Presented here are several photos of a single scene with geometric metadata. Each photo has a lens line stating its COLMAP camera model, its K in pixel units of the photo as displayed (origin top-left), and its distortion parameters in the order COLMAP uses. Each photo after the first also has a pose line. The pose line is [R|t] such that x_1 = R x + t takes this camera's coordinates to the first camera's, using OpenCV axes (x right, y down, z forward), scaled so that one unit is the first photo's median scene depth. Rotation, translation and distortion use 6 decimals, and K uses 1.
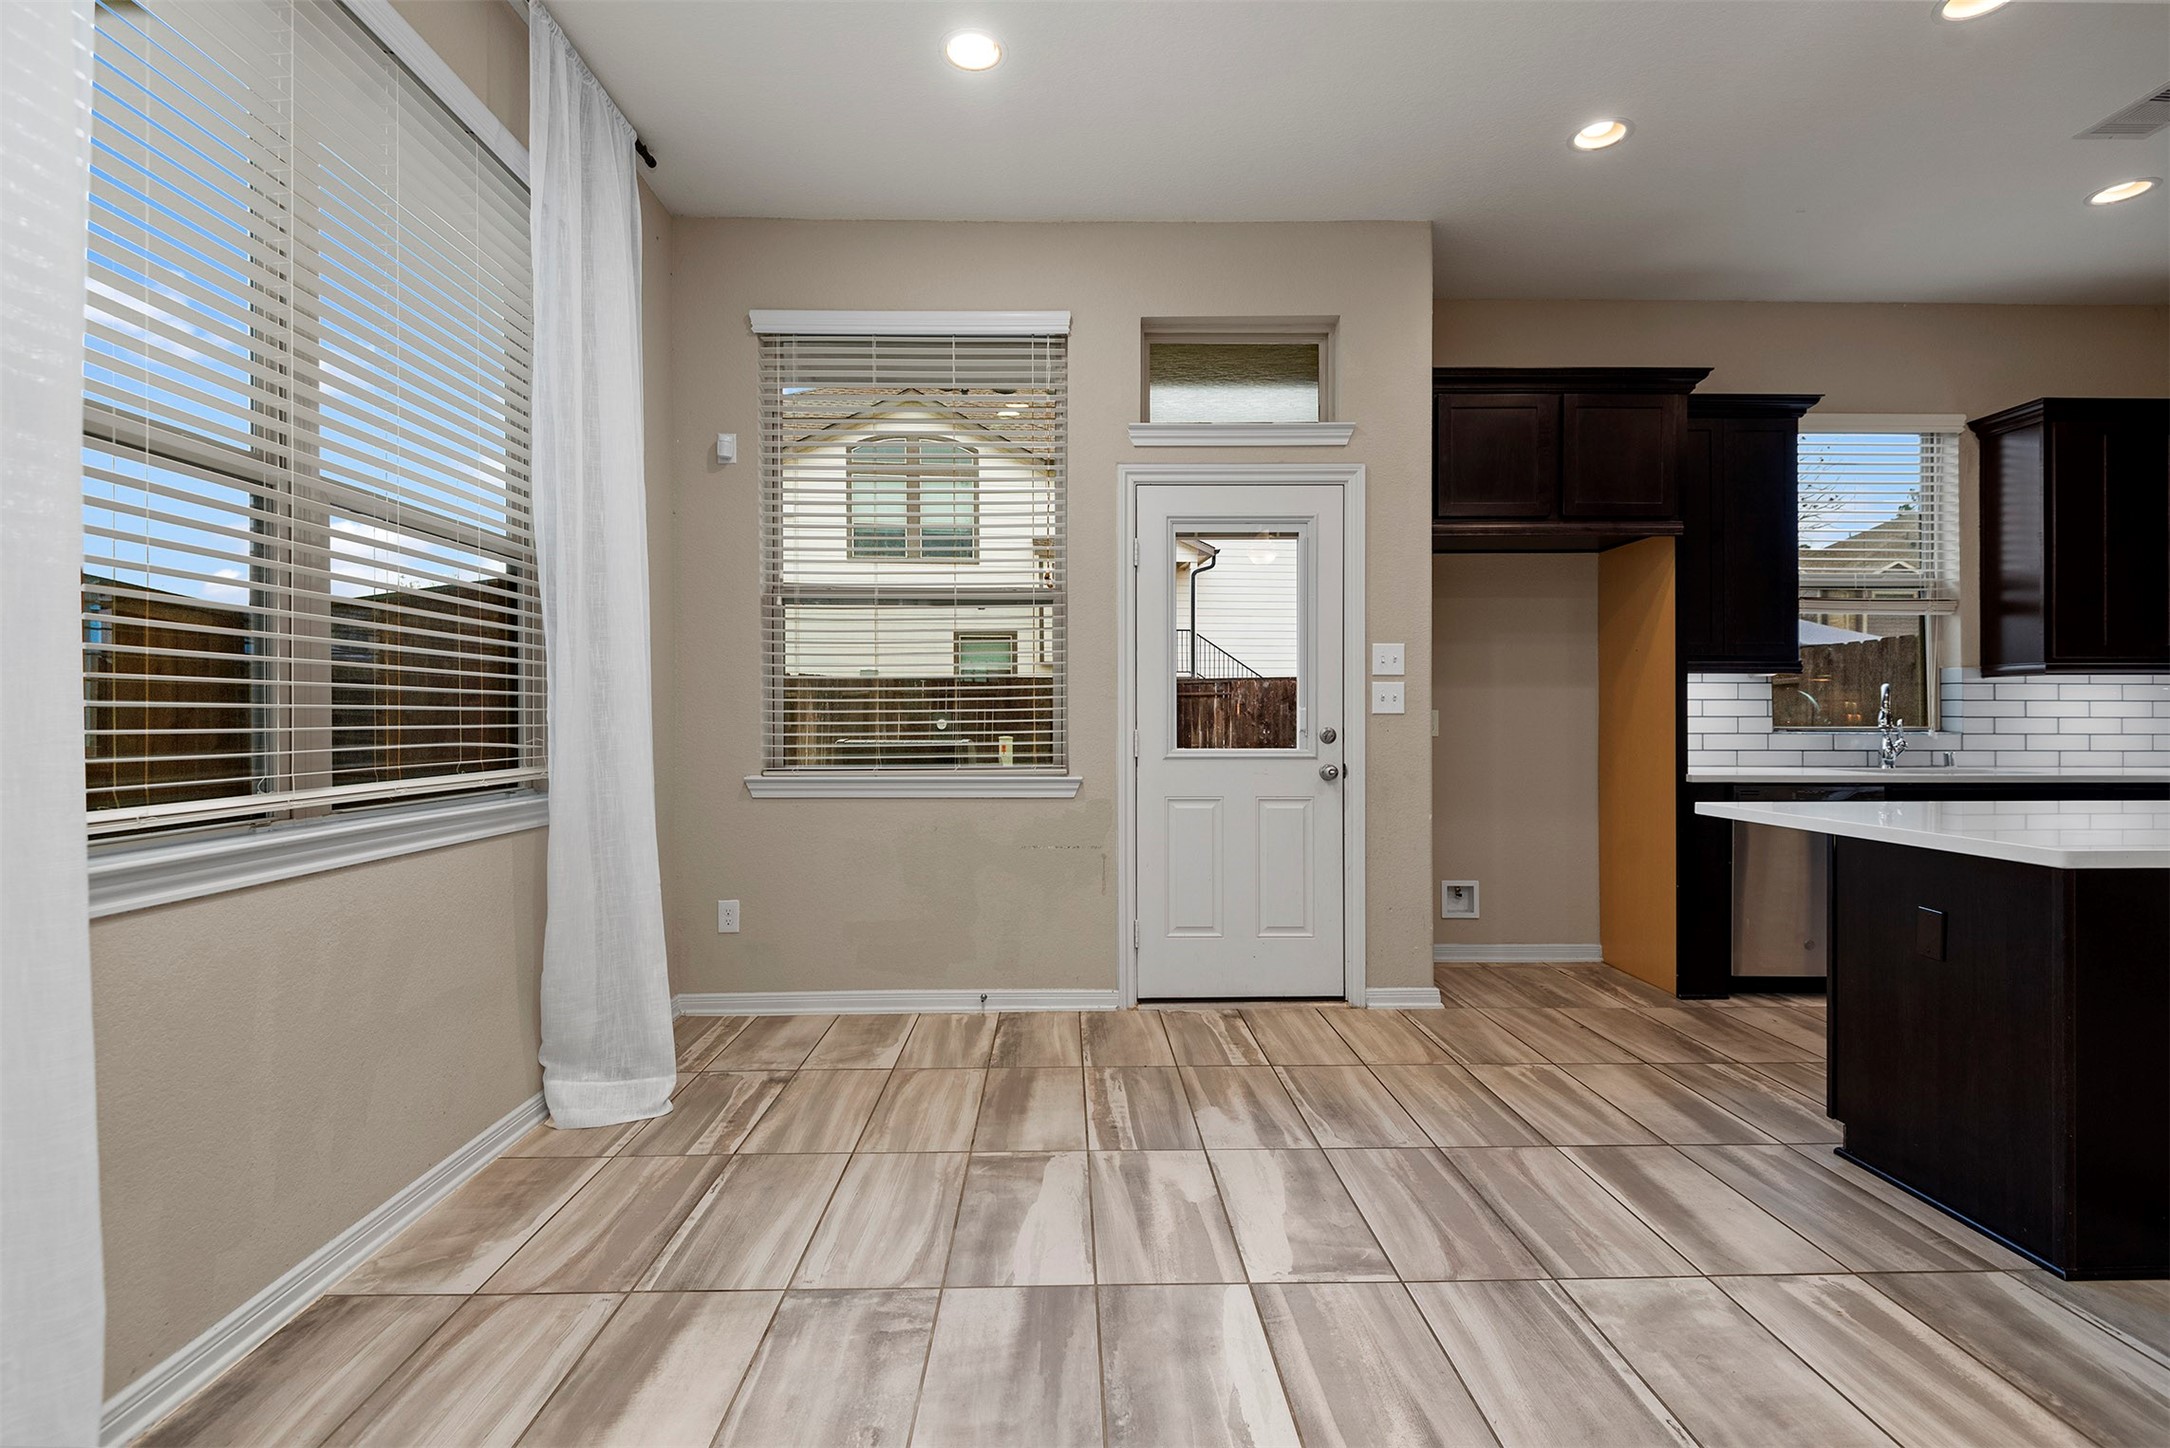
lens RADIAL K [[980.0, 0, 1079.8], [0, 980.0, 717.1], [0, 0, 1]] dist [0.034295, -0.025750]
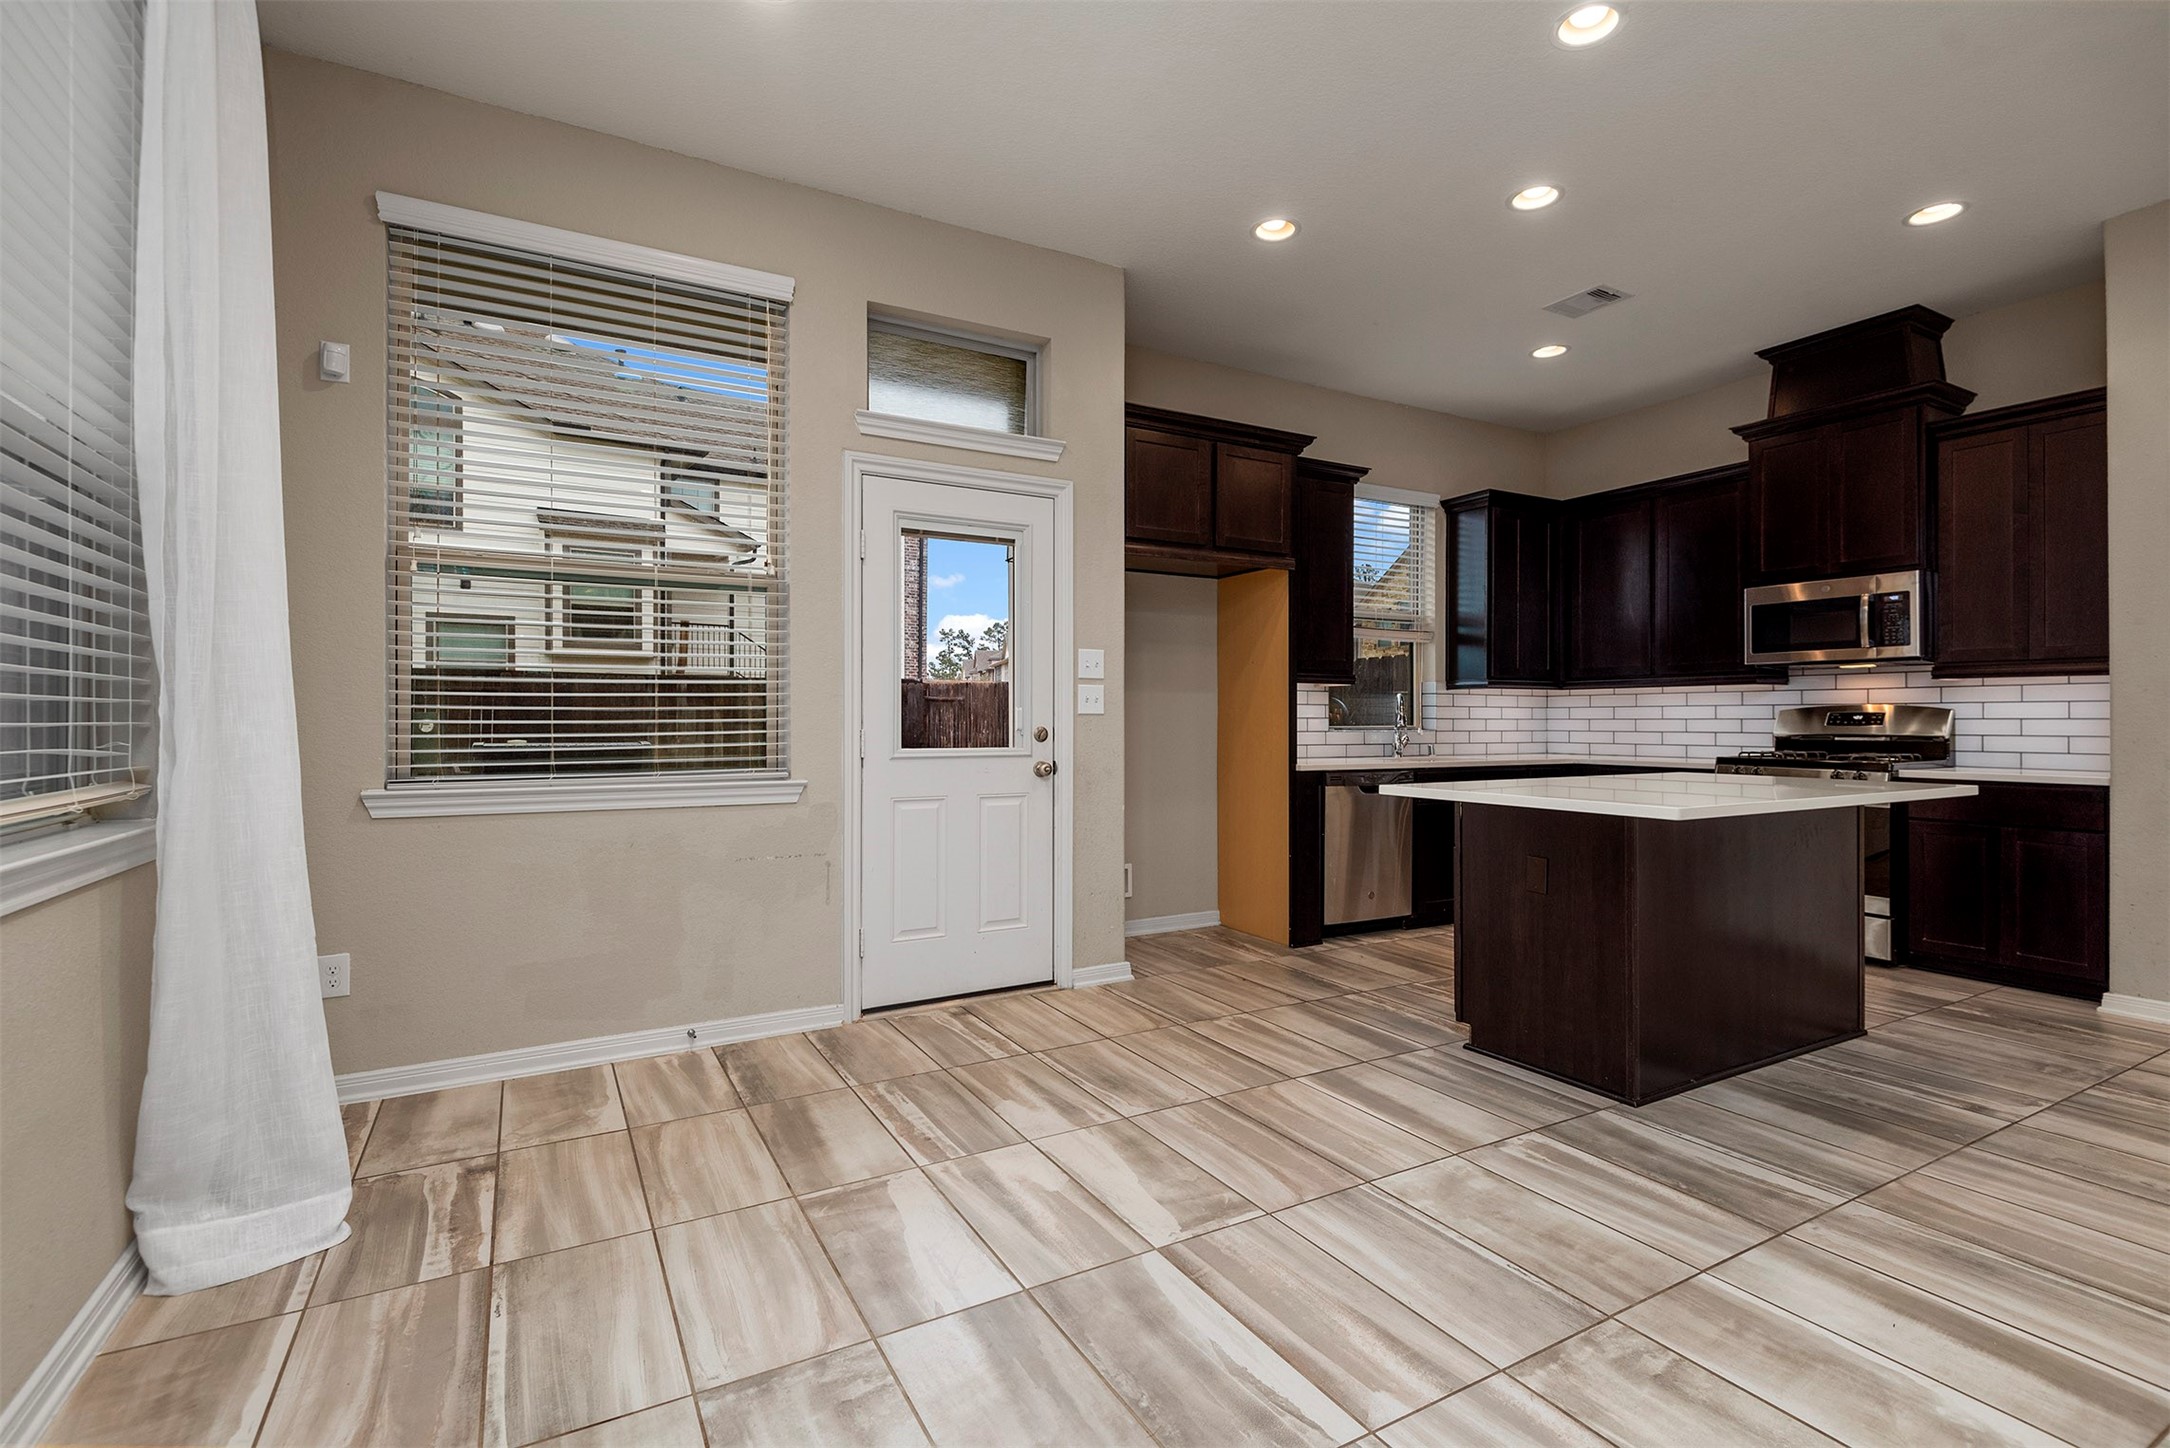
lens RADIAL K [[980.0, 0, 1079.8], [0, 980.0, 717.1], [0, 0, 1]] dist [0.034295, -0.025750]
pose [[0.883045, 0.003208, 0.469276, -0.206438], [-0.002918, 0.999995, -0.001345, 0.001384], [-0.469278, -0.000181, 0.883050, 0.051989]]
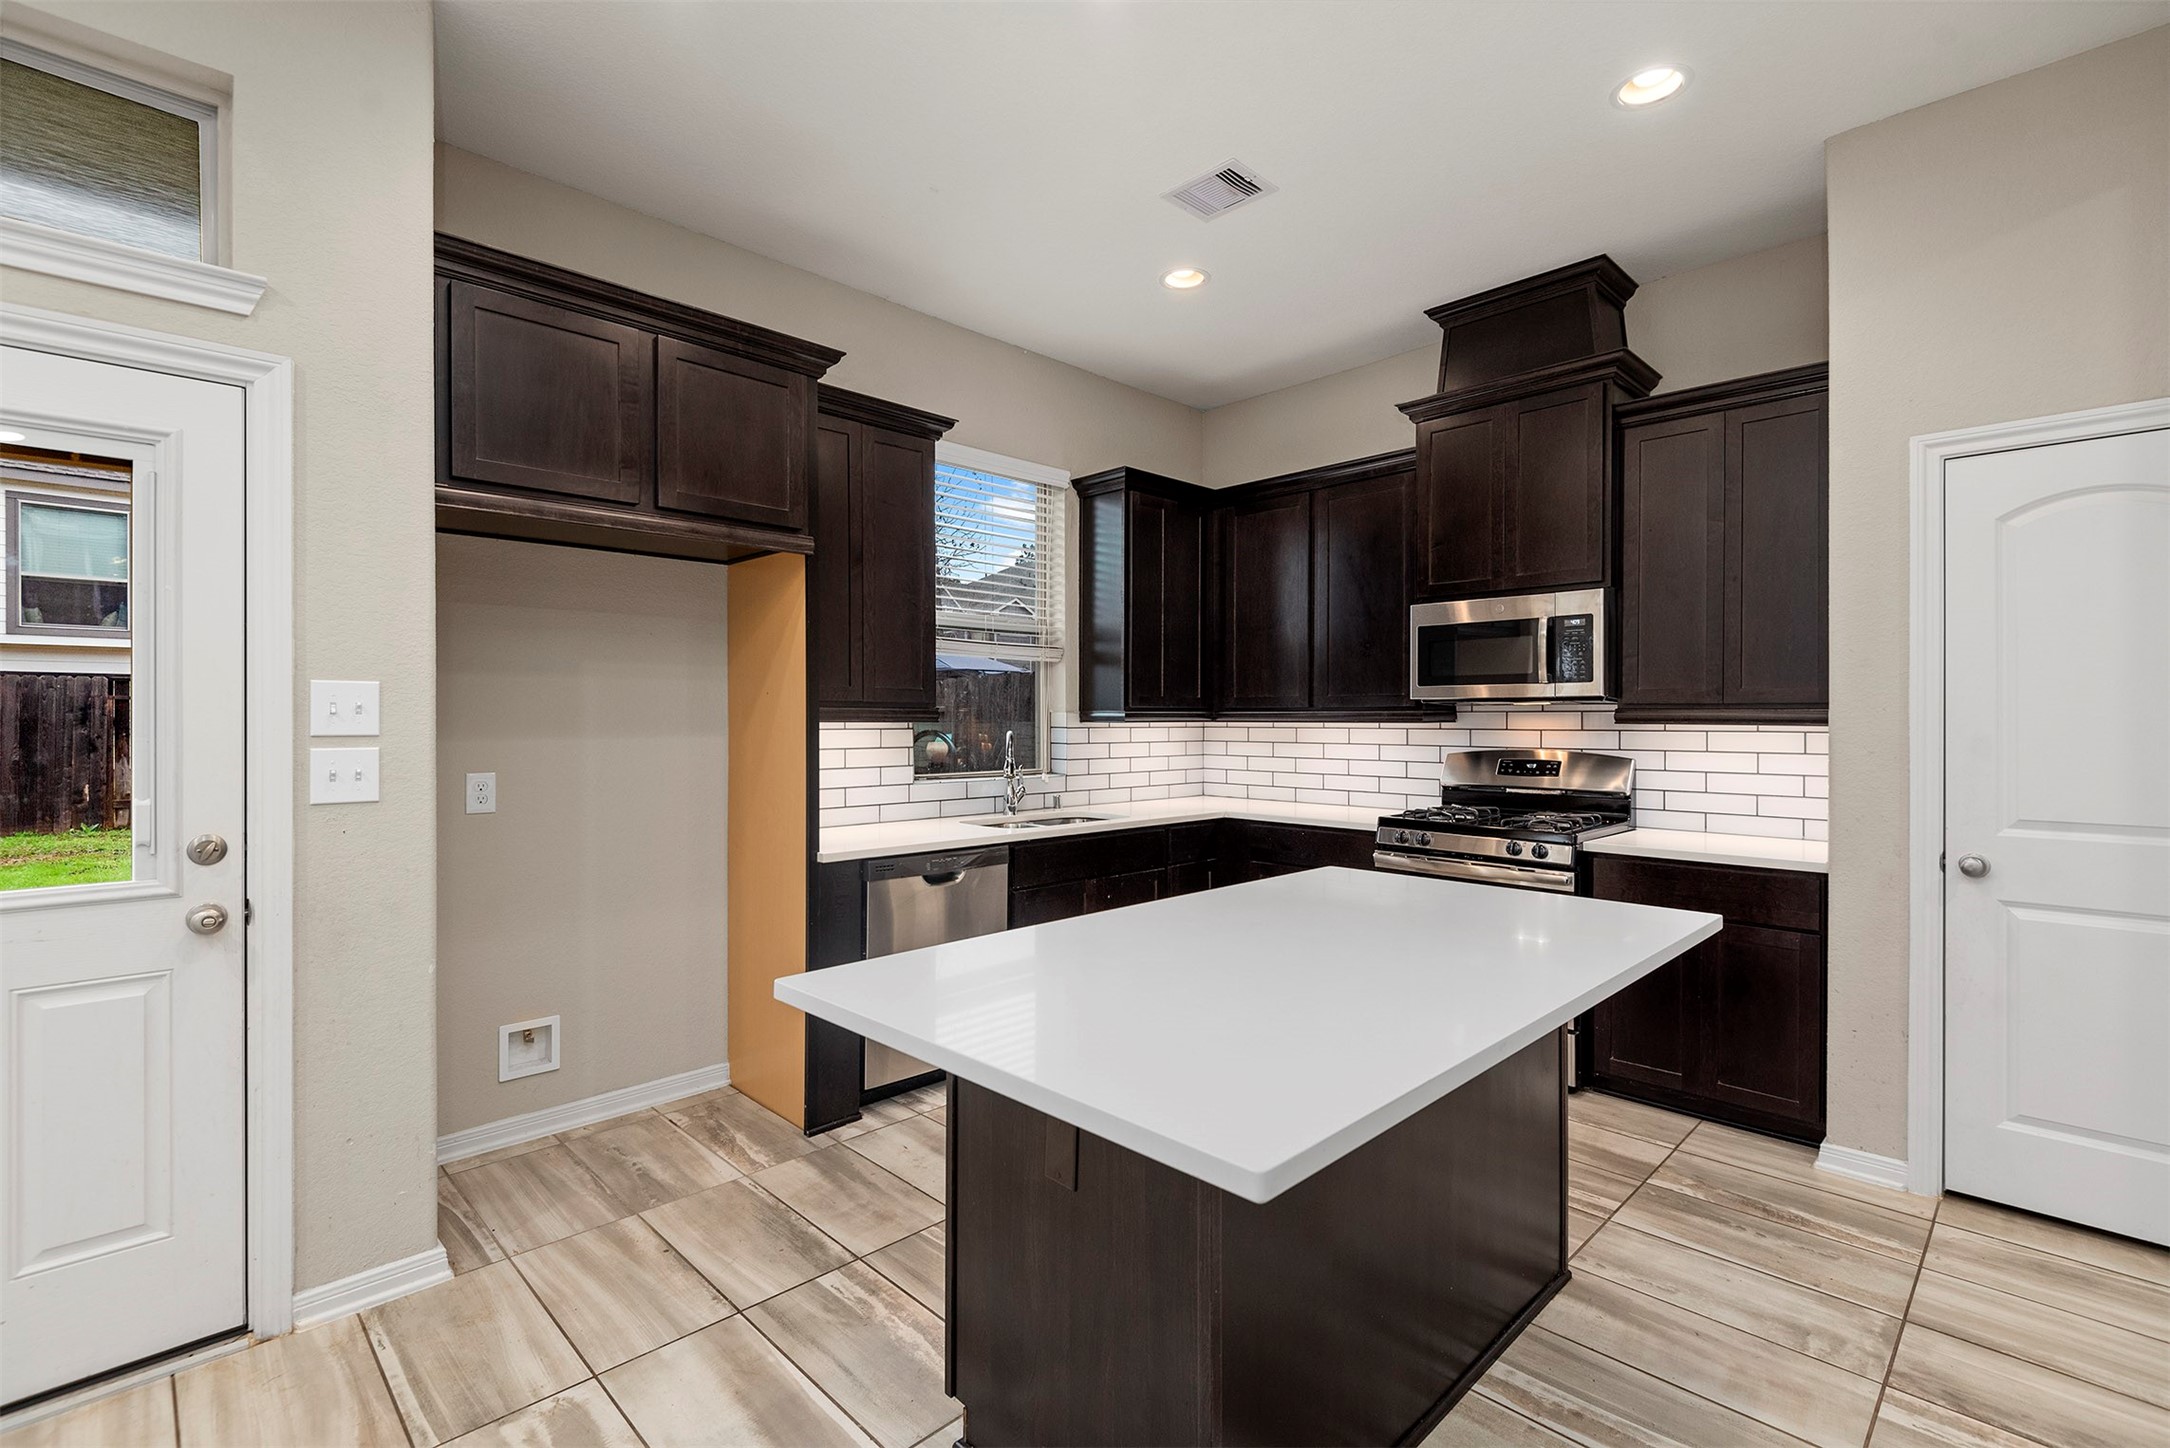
lens RADIAL K [[980.0, 0, 1079.8], [0, 980.0, 717.1], [0, 0, 1]] dist [0.034295, -0.025750]
pose [[0.727543, 0.002449, 0.686058, 0.230844], [-0.003195, 0.999995, -0.000181, -0.055217], [-0.686055, -0.002060, 0.727547, 0.287001]]
